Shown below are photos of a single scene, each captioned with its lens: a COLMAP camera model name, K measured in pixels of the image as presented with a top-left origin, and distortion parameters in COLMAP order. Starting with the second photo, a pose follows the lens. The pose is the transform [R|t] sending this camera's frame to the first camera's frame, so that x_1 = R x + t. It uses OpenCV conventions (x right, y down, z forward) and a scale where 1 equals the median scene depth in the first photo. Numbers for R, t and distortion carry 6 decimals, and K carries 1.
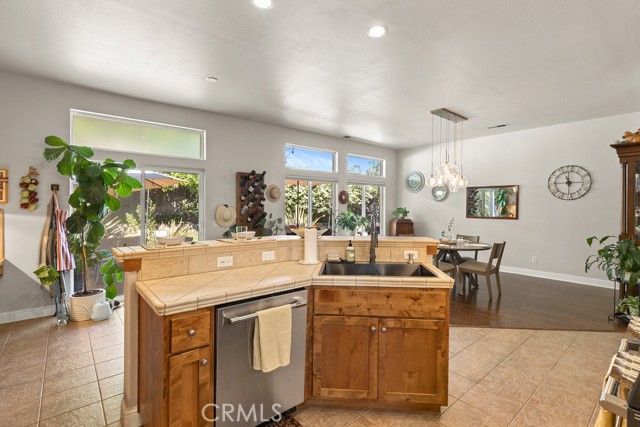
lens RADIAL K [[304.9, 0, 320.4], [0, 304.9, 207.9], [0, 0, 1]] dist [-0.002212, -0.000972]
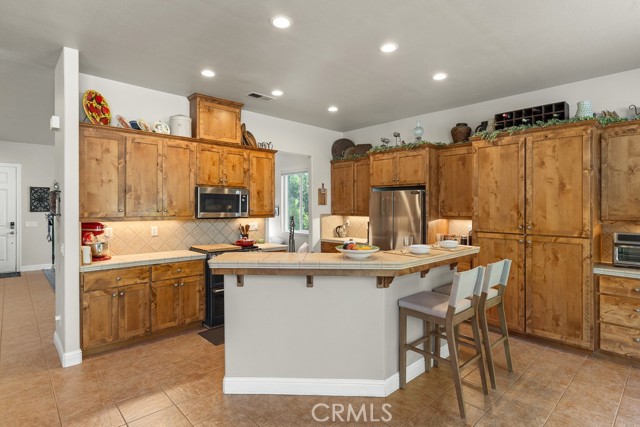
lens RADIAL K [[336.0, 0, 323.1], [0, 336.0, 205.9], [0, 0, 1]] dist [0.003050, 0.000869]
pose [[-0.998797, -0.003443, -0.048919, 0.076576], [-0.003839, 0.999961, 0.007994, -0.038837], [0.048889, 0.008173, -0.998771, 1.417552]]
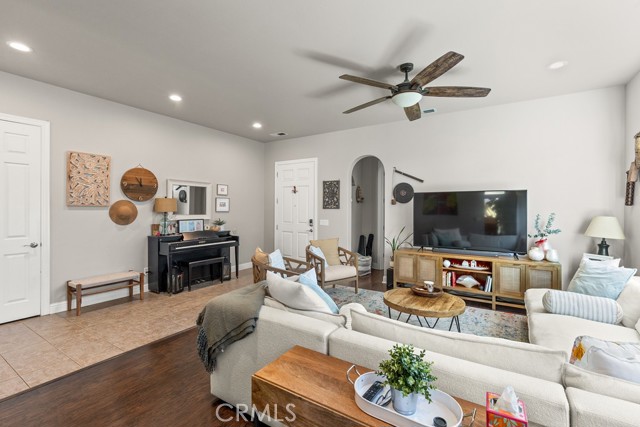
lens RADIAL K [[288.3, 0, 321.9], [0, 288.3, 209.5], [0, 0, 1]] dist [0.002023, -0.000475]
pose [[-0.292938, -0.010696, 0.956072, 0.243242], [0.001178, 0.999933, 0.011547, 0.005493], [-0.956131, 0.004509, -0.292906, -0.234136]]
